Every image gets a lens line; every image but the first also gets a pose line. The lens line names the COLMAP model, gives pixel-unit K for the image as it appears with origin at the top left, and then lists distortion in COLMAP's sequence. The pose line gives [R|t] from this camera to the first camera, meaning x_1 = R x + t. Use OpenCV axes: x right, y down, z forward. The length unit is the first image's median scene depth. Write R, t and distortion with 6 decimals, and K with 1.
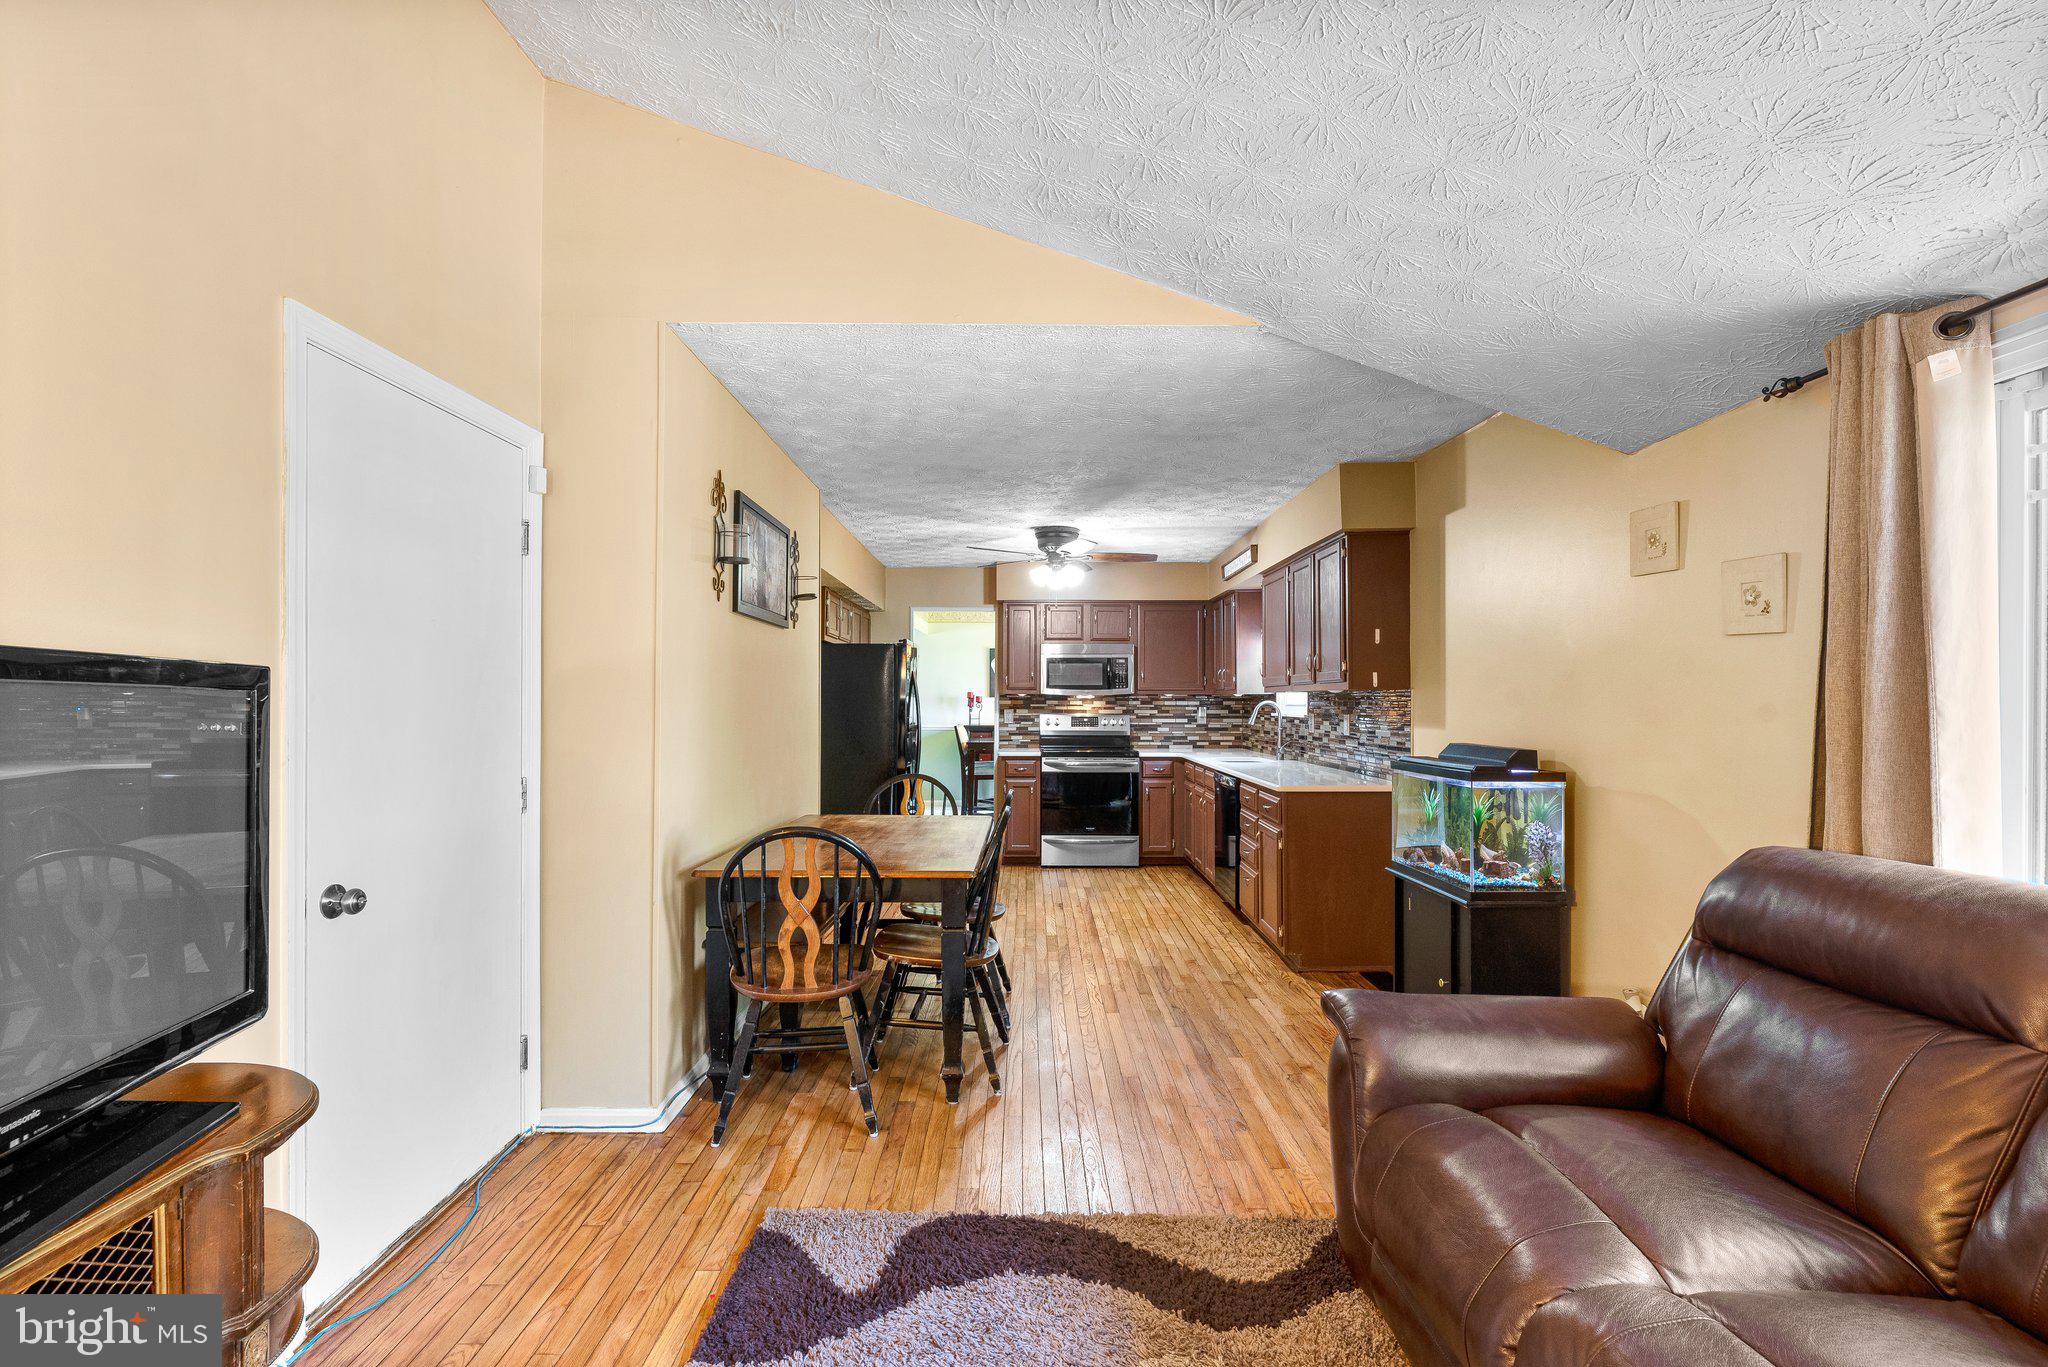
lens RADIAL K [[907.2, 0, 1034.2], [0, 907.2, 702.1], [0, 0, 1]] dist [0.001881, -0.000665]
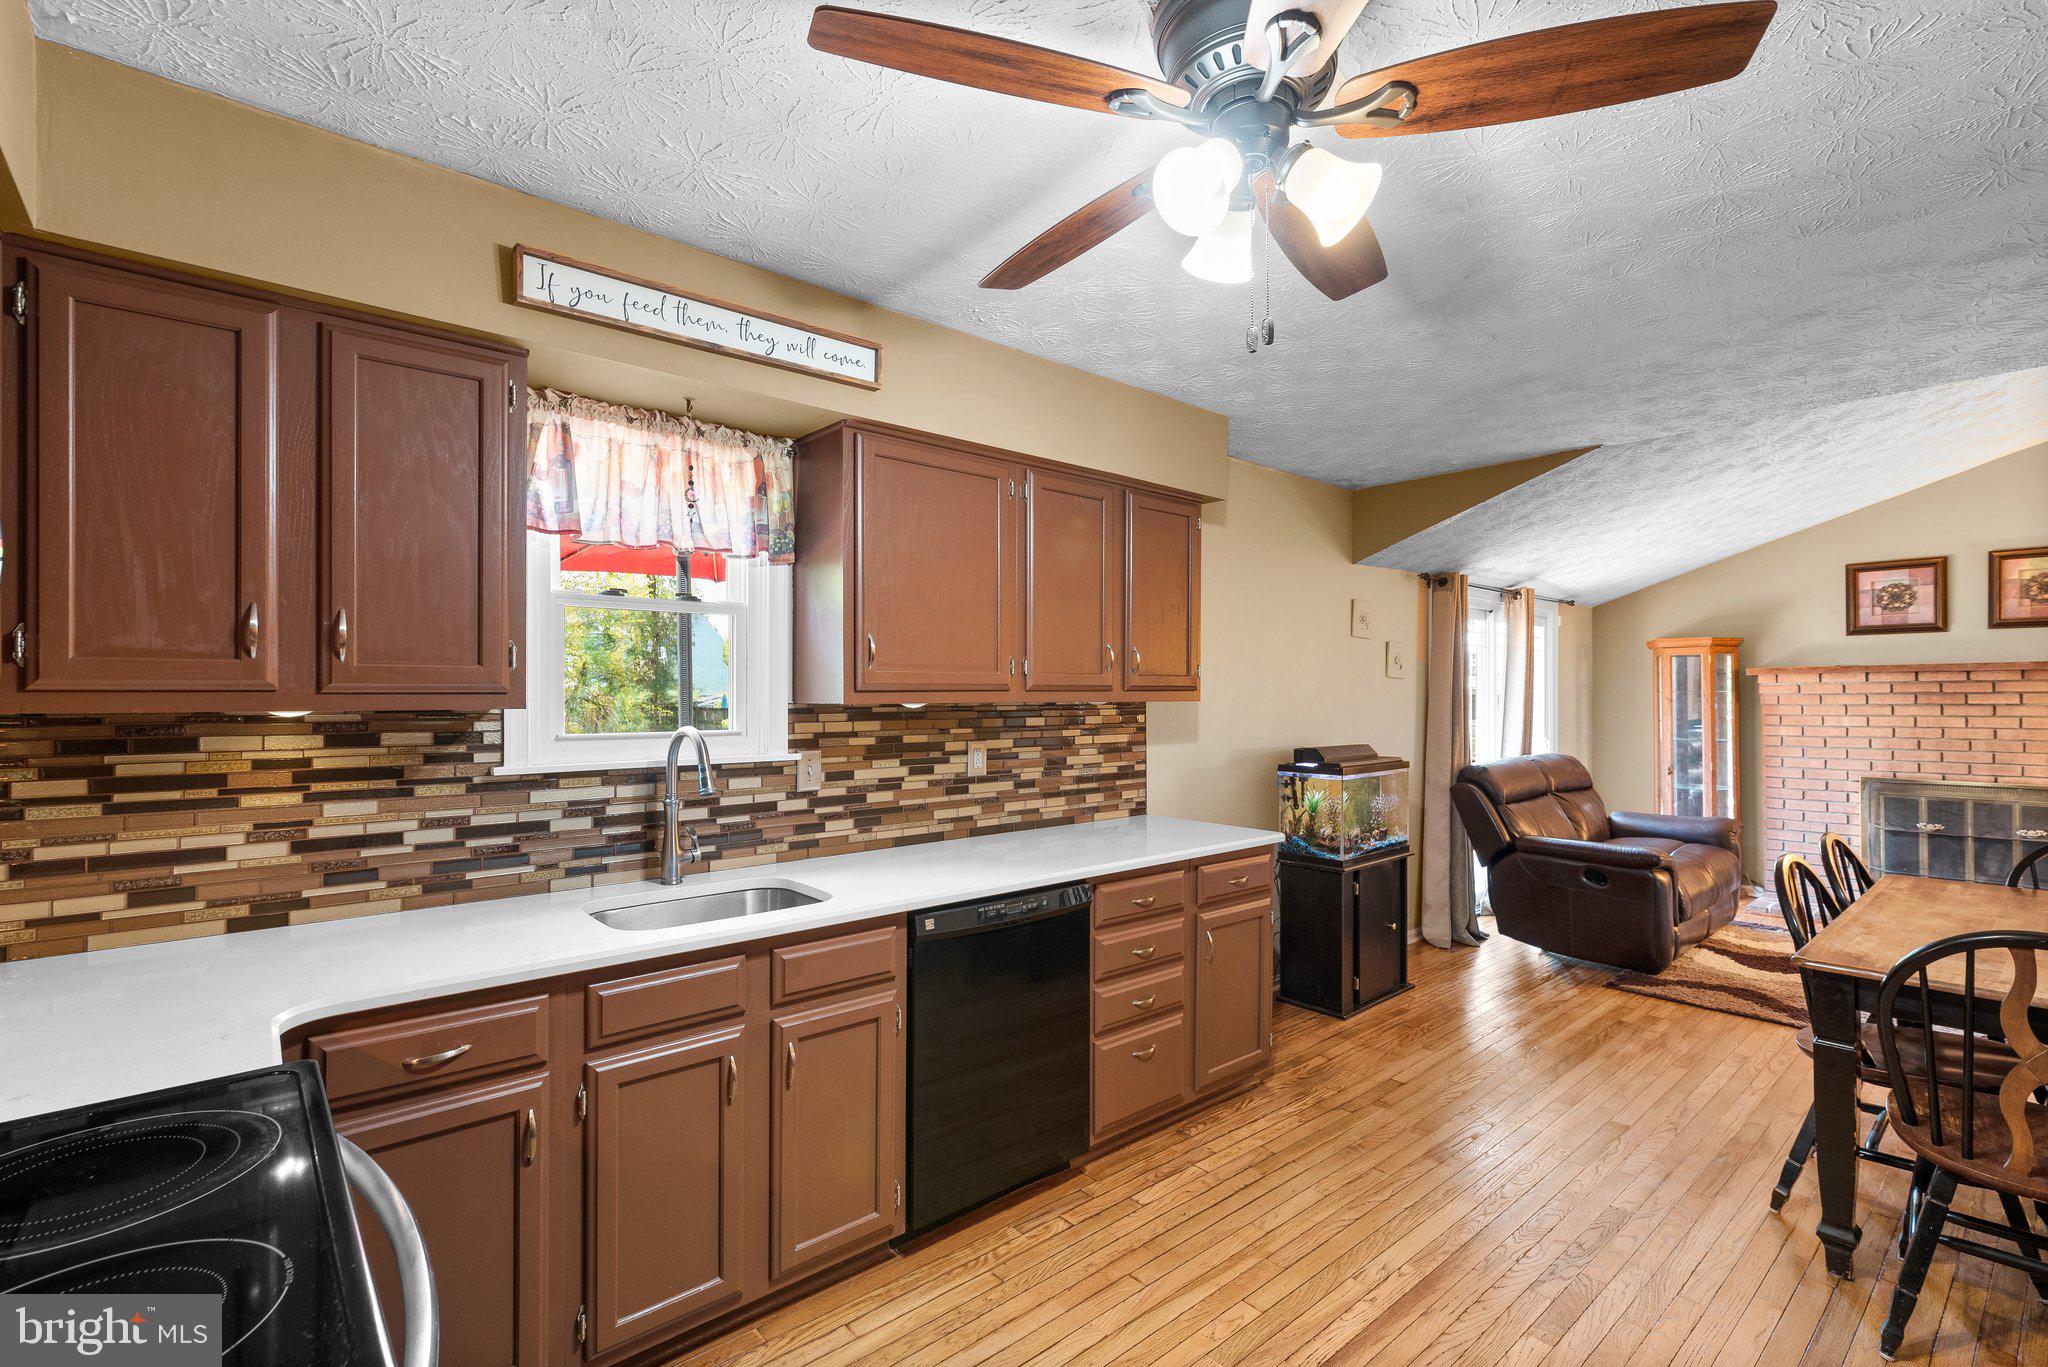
lens RADIAL K [[907.2, 0, 1022.4], [0, 907.2, 691.3], [0, 0, 1]] dist [0.001881, -0.000665]
pose [[-0.639567, 0.005025, 0.768719, -0.198469], [0.002929, 0.999987, -0.004100, -0.024649], [-0.768730, -0.000371, -0.639573, 2.039997]]
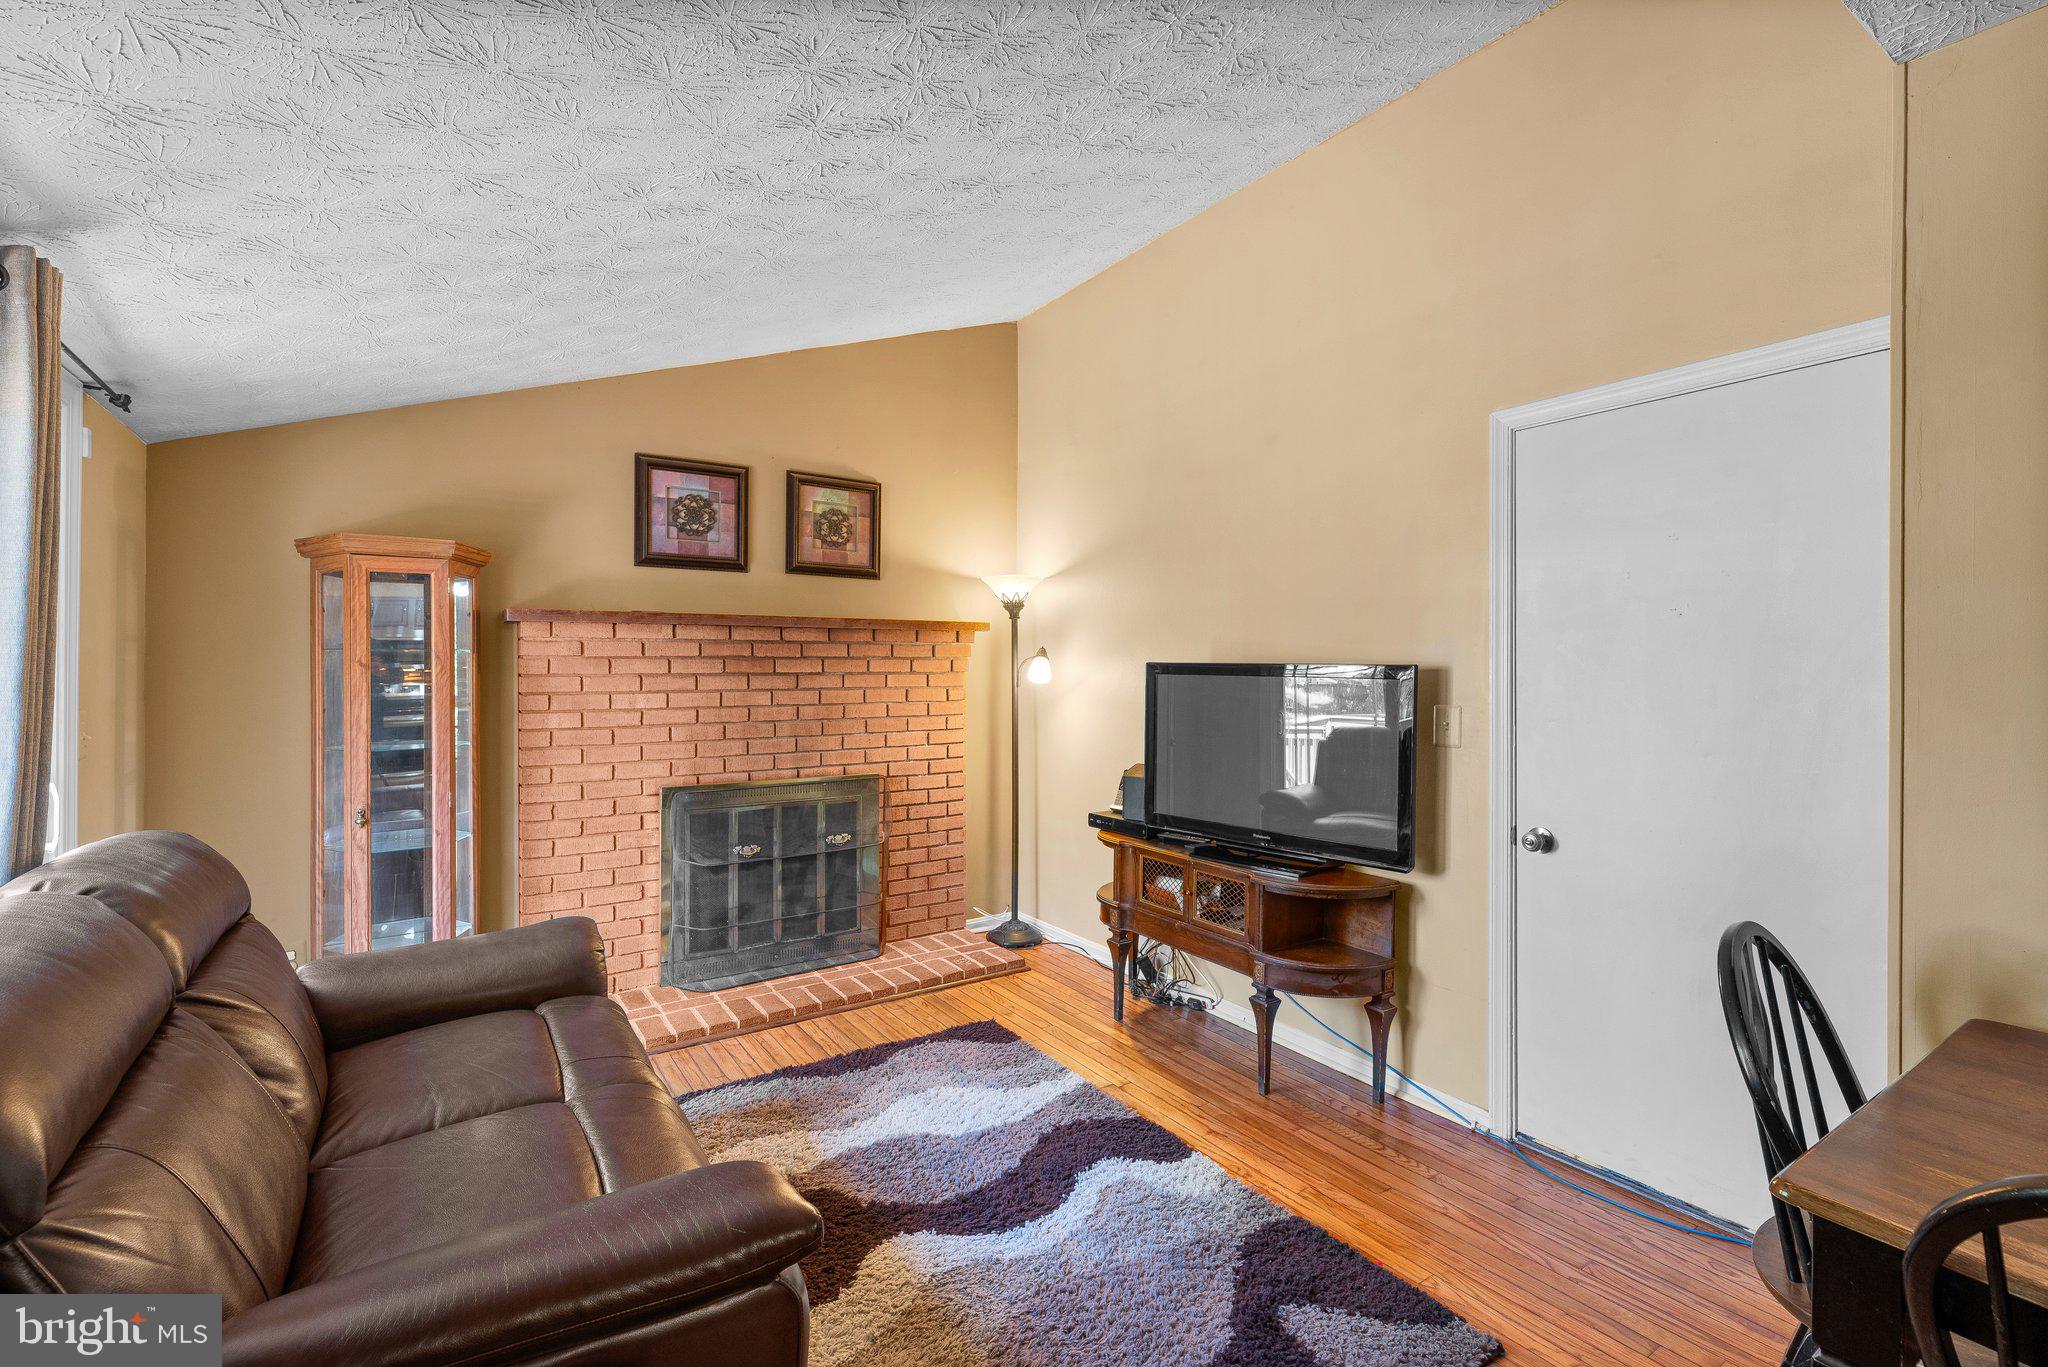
lens RADIAL K [[907.2, 0, 1022.4], [0, 907.2, 667.9], [0, 0, 1]] dist [0.001881, -0.000665]
pose [[-0.844623, -0.004662, -0.535340, 0.307929], [-0.007395, 0.999968, 0.002958, -0.016740], [0.535310, 0.006457, -0.844631, 0.922367]]
